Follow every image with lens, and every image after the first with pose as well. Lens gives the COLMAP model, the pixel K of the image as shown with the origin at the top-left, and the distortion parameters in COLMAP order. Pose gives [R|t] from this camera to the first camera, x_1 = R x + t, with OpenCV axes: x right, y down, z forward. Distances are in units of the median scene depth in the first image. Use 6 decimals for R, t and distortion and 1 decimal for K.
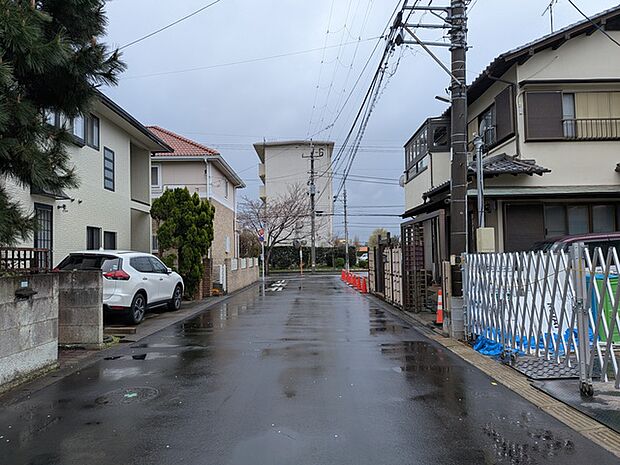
lens RADIAL K [[445.4, 0, 303.2], [0, 445.4, 237.0], [0, 0, 1]] dist [0.036985, -0.057420]
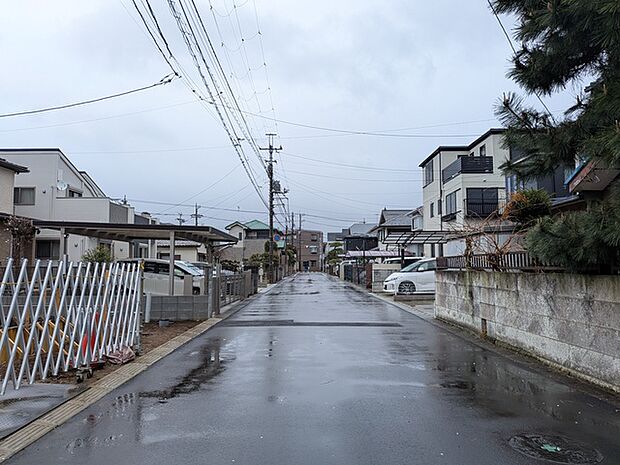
lens RADIAL K [[444.7, 0, 310.0], [0, 444.7, 232.5], [0, 0, 1]] dist [0.035950, -0.059065]
pose [[-0.999547, 0.019463, -0.022977, 0.002825], [0.022142, 0.992187, -0.122781, 0.038084], [0.020408, -0.123234, -0.992168, 0.747967]]
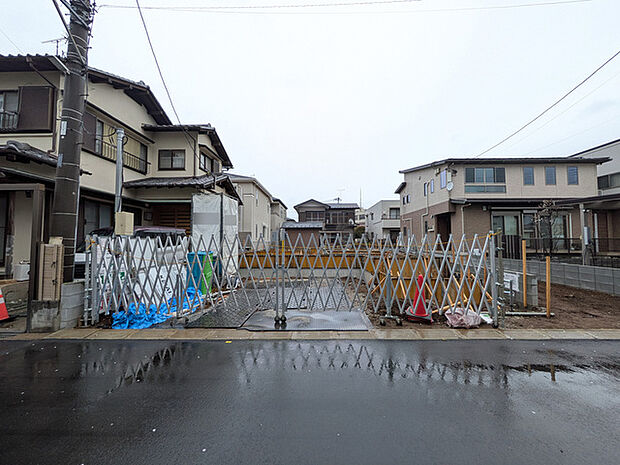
lens RADIAL K [[246.8, 0, 310.2], [0, 246.8, 229.3], [0, 0, 1]] dist [-0.000100, -0.000470]
pose [[0.017886, 0.068069, 0.997520, -0.115024], [-0.043772, 0.996777, -0.067234, 0.026243], [-0.998881, -0.042461, 0.020808, 0.349174]]
